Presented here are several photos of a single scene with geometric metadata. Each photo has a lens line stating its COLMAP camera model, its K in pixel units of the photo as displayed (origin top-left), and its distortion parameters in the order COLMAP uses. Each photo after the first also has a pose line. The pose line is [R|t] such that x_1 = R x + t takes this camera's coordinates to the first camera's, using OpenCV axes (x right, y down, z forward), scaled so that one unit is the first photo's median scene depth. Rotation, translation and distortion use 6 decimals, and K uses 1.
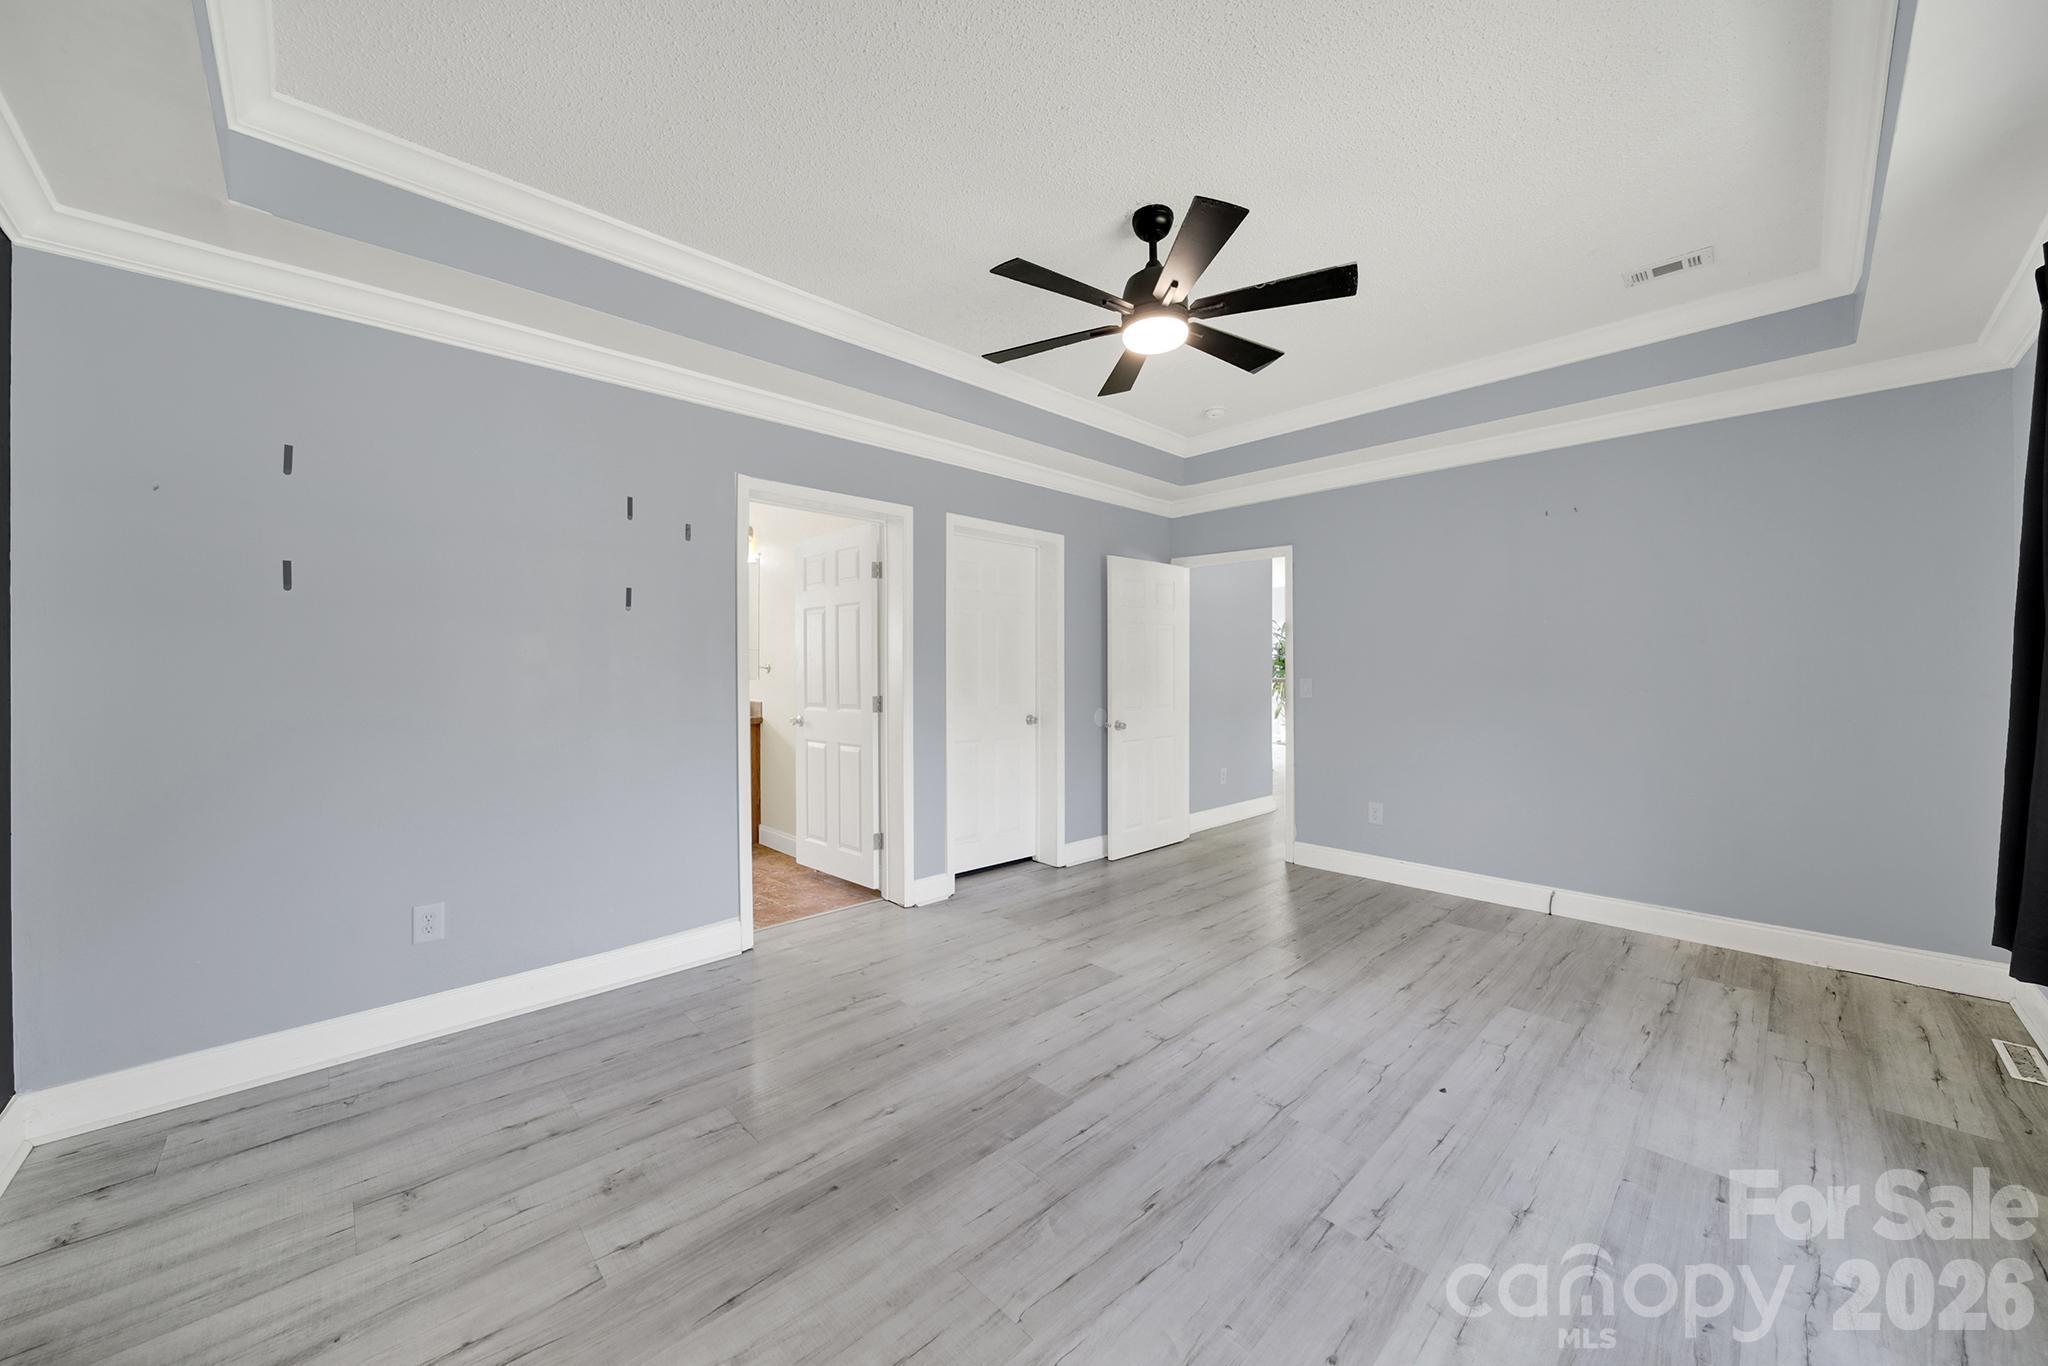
lens RADIAL K [[740.4, 0, 1020.3], [0, 740.4, 668.5], [0, 0, 1]] dist [-0.004887, -0.000378]
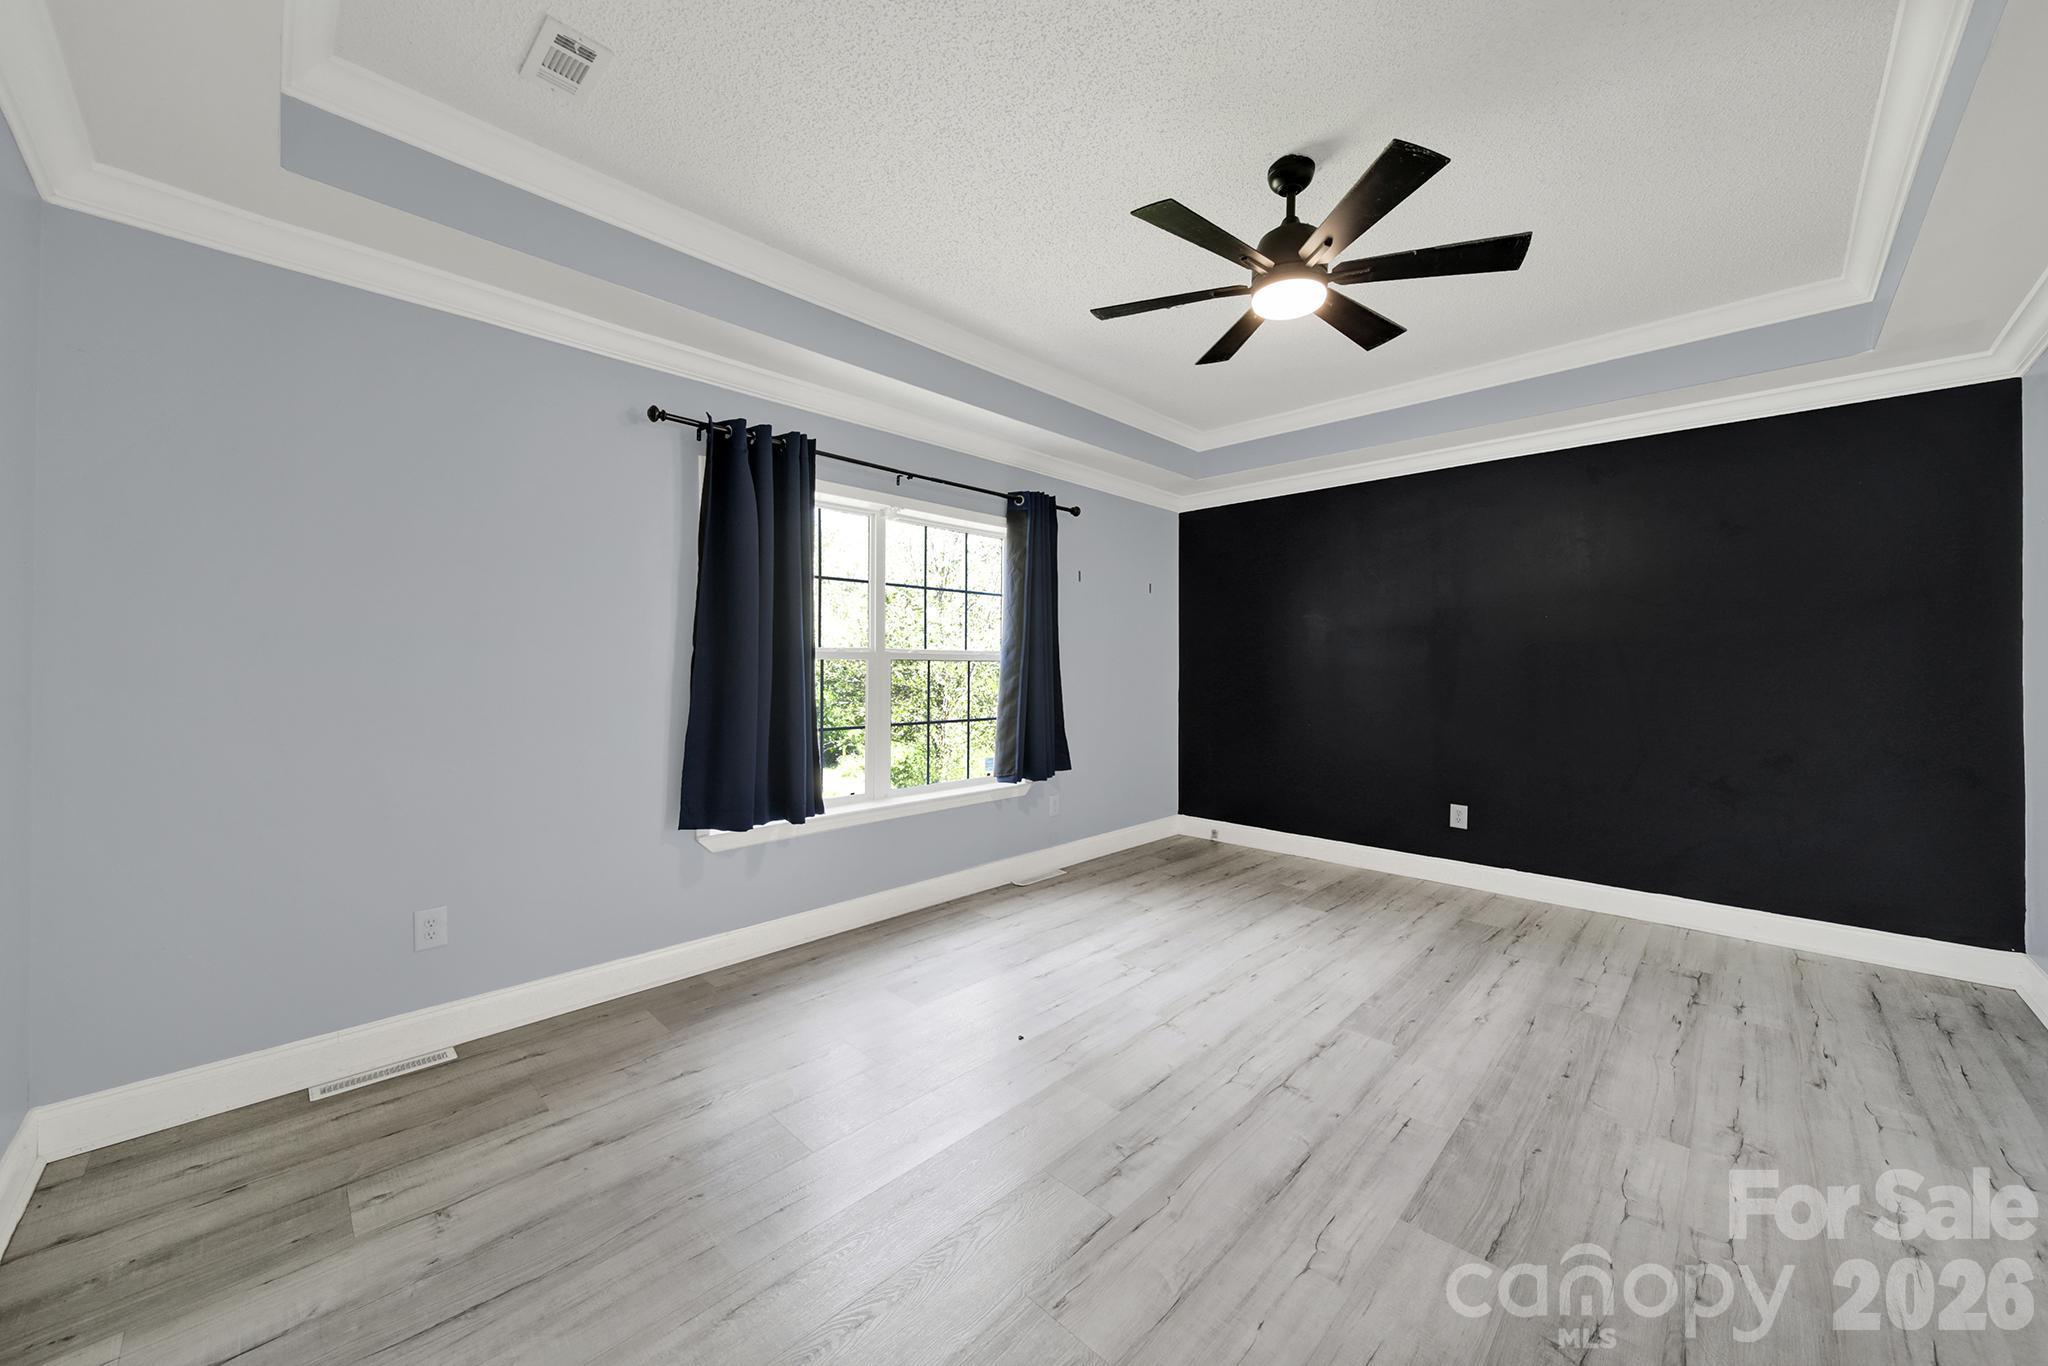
lens RADIAL K [[740.4, 0, 1020.3], [0, 740.4, 668.5], [0, 0, 1]] dist [-0.004887, -0.000378]
pose [[-0.999537, 0.000777, -0.030408, 0.542183], [0.000784, 1.000000, -0.000227, 0.005828], [0.030408, -0.000251, -0.999538, 1.900231]]
